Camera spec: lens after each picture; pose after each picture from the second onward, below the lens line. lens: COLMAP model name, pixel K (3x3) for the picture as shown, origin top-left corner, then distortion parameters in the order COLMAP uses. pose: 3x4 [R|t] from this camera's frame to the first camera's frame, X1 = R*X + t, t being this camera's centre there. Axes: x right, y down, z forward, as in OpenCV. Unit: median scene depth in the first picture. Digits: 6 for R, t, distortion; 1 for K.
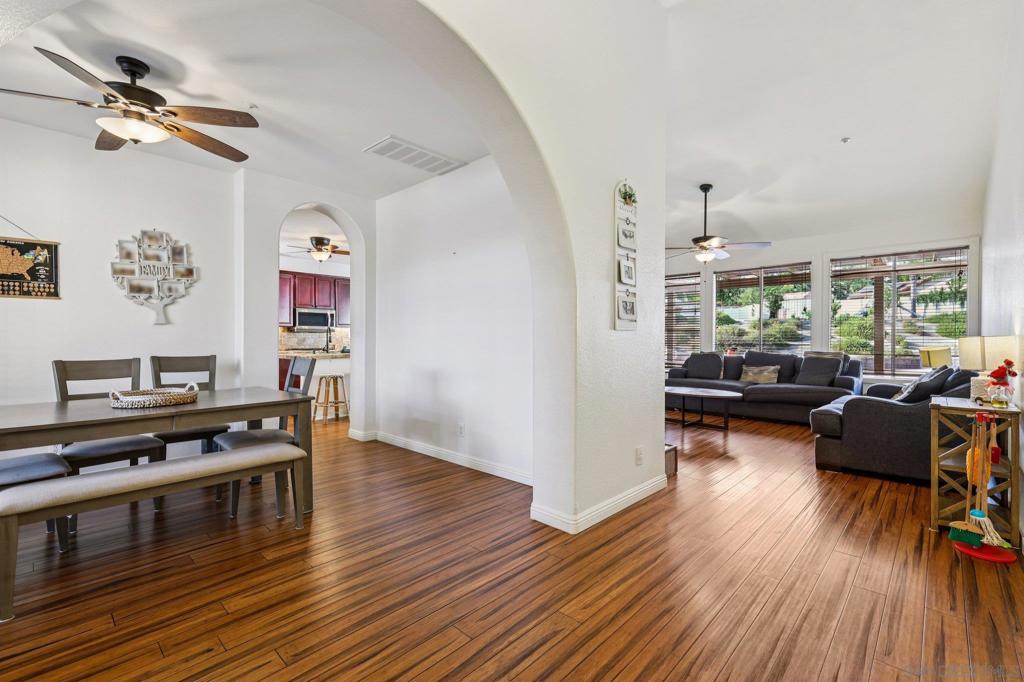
lens RADIAL K [[448.0, 0, 511.7], [0, 448.0, 340.7], [0, 0, 1]] dist [0.005648, -0.000809]
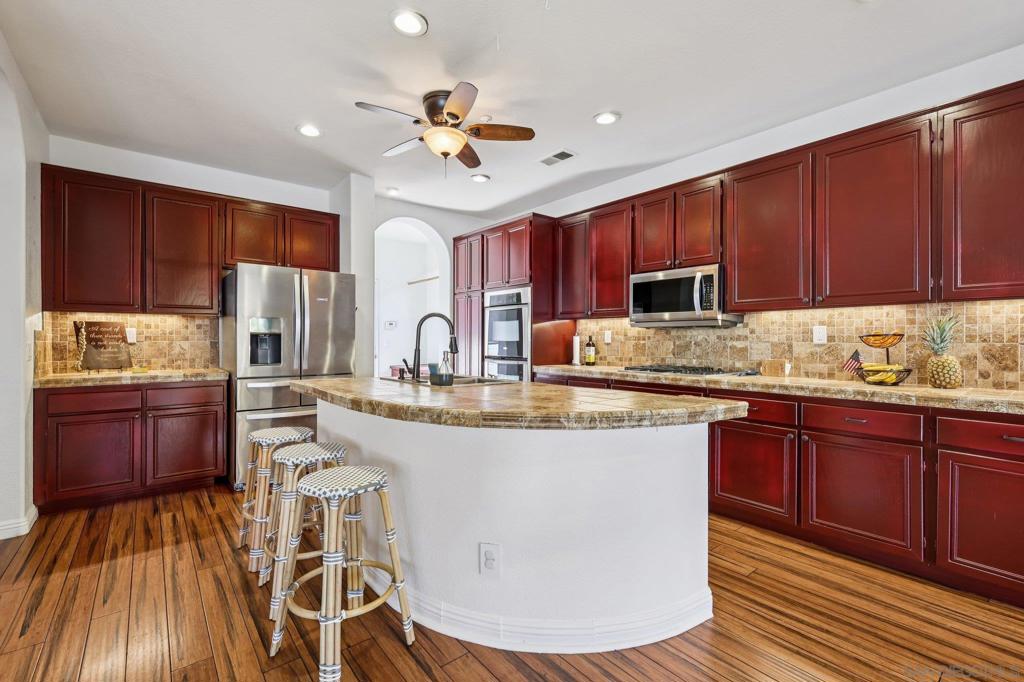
lens RADIAL K [[448.0, 0, 509.6], [0, 448.0, 339.9], [0, 0, 1]] dist [0.005648, -0.000809]
pose [[-0.120595, 0.002167, -0.992699, -0.045085], [-0.003039, 0.999992, 0.002552, -0.018841], [0.992697, 0.003325, -0.120588, 2.006194]]
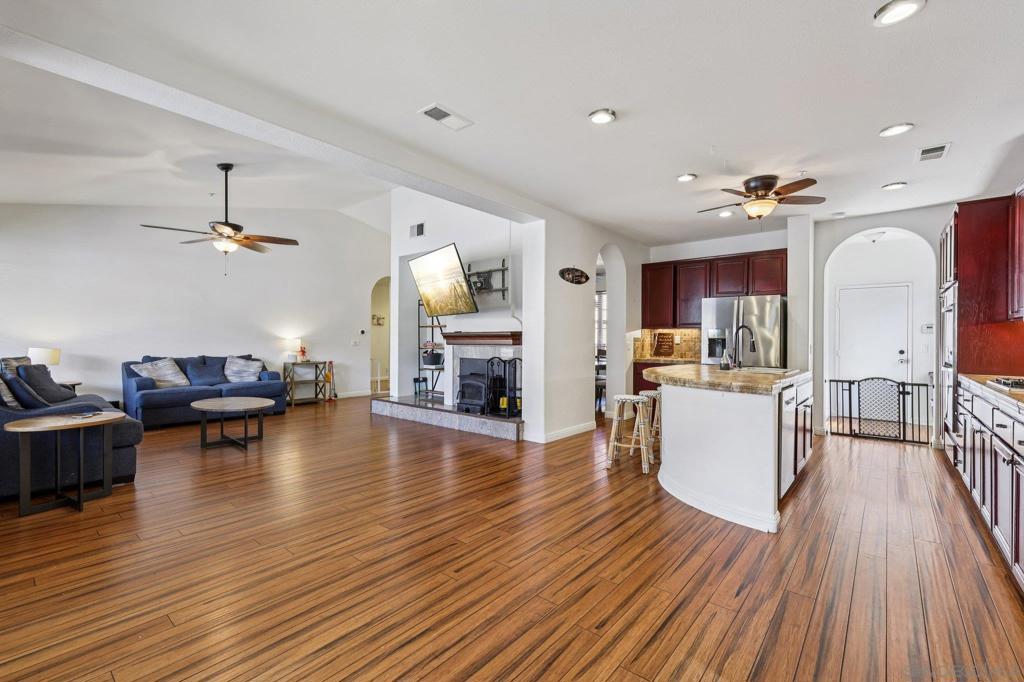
lens RADIAL K [[448.0, 0, 515.5], [0, 448.0, 338.8], [0, 0, 1]] dist [0.005648, -0.000809]
pose [[-0.997190, -0.009181, -0.074356, -0.103264], [-0.009260, 0.999957, 0.000712, -0.021900], [0.074346, 0.001398, -0.997232, 2.851383]]
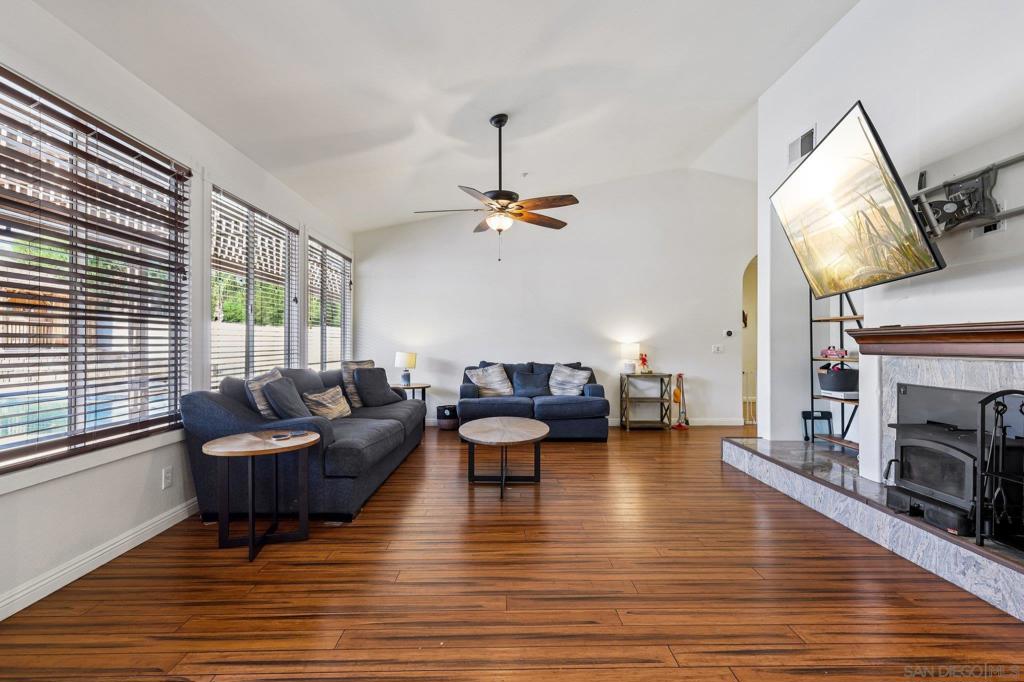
lens RADIAL K [[468.6, 0, 512.8], [0, 468.6, 339.8], [0, 0, 1]] dist [0.009252, -0.000414]
pose [[-0.711775, -0.000784, 0.702407, -0.118754], [-0.003479, 0.999991, -0.002409, -0.017733], [-0.702399, -0.004158, -0.711772, 2.216115]]
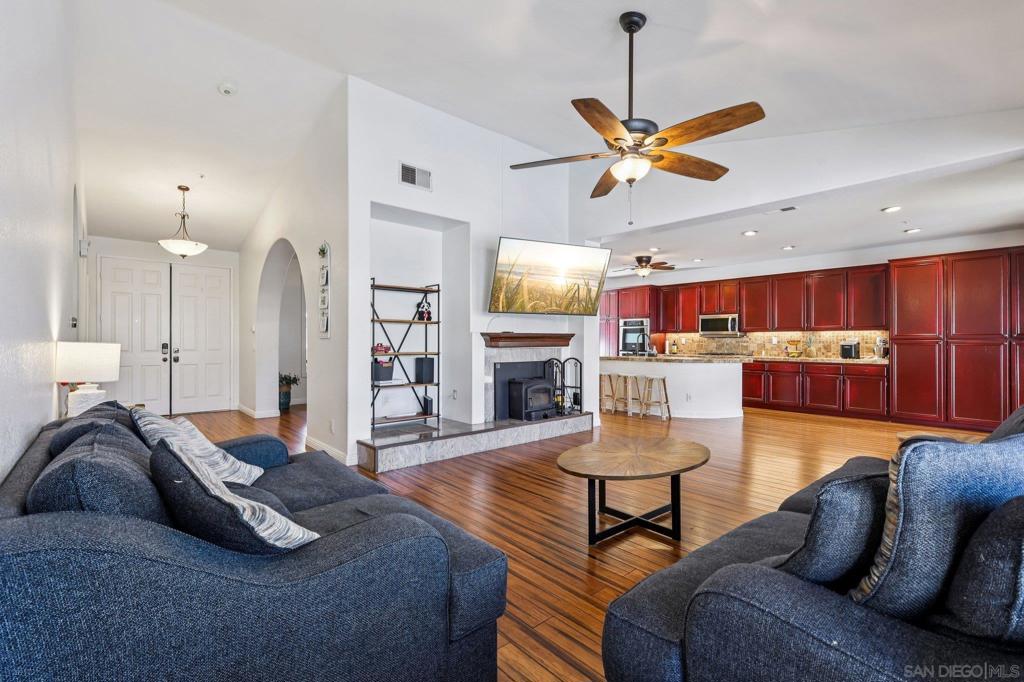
lens RADIAL K [[448.0, 0, 512.2], [0, 448.0, 344.2], [0, 0, 1]] dist [0.005648, -0.000809]
pose [[-0.075013, 0.005099, -0.997170, 1.342911], [-0.006147, 0.999966, 0.005575, -0.015190], [0.997164, 0.006548, -0.074979, 1.359436]]
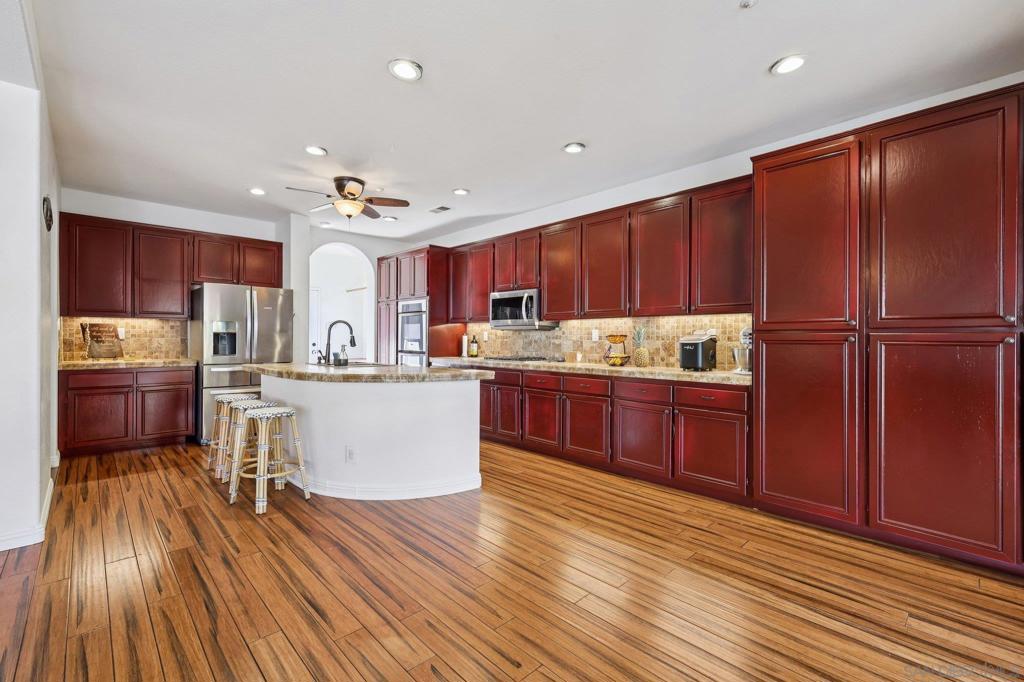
lens RADIAL K [[448.0, 0, 507.3], [0, 448.0, 339.6], [0, 0, 1]] dist [0.005648, -0.000809]
pose [[-0.048839, 0.003103, -0.998802, 0.340401], [-0.006793, 0.999971, 0.003439, -0.018659], [0.998784, 0.006953, -0.048817, 2.265916]]
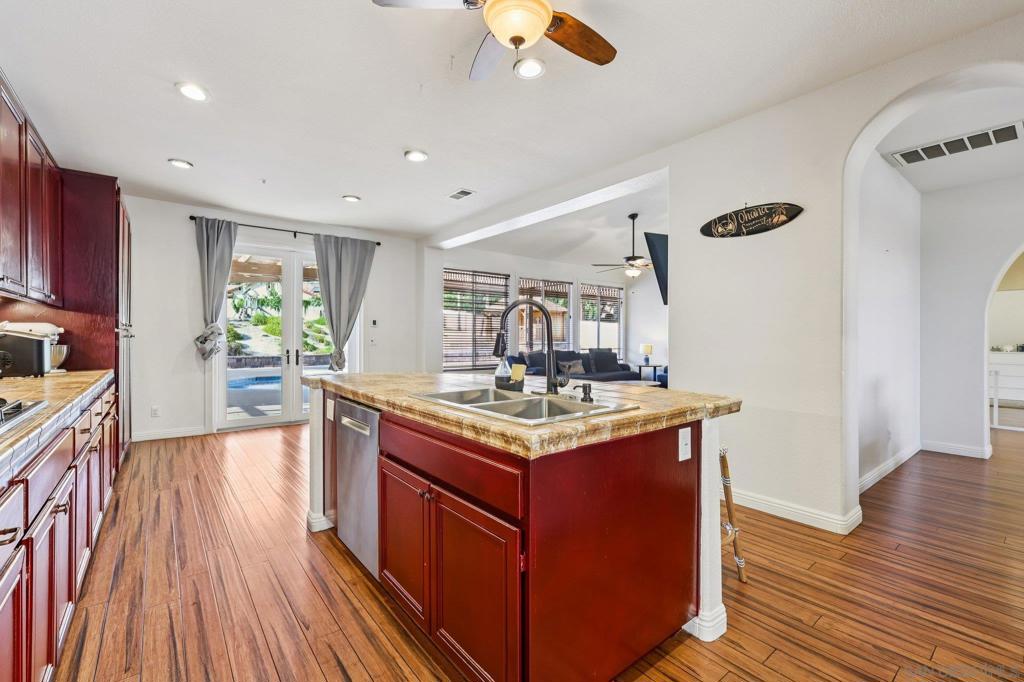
lens RADIAL K [[448.0, 0, 514.3], [0, 448.0, 338.9], [0, 0, 1]] dist [0.005648, -0.000809]
pose [[0.121403, -0.003598, 0.992597, -1.246688], [0.001217, 0.999993, 0.003476, -0.016434], [-0.992603, 0.000786, 0.121406, 1.752996]]
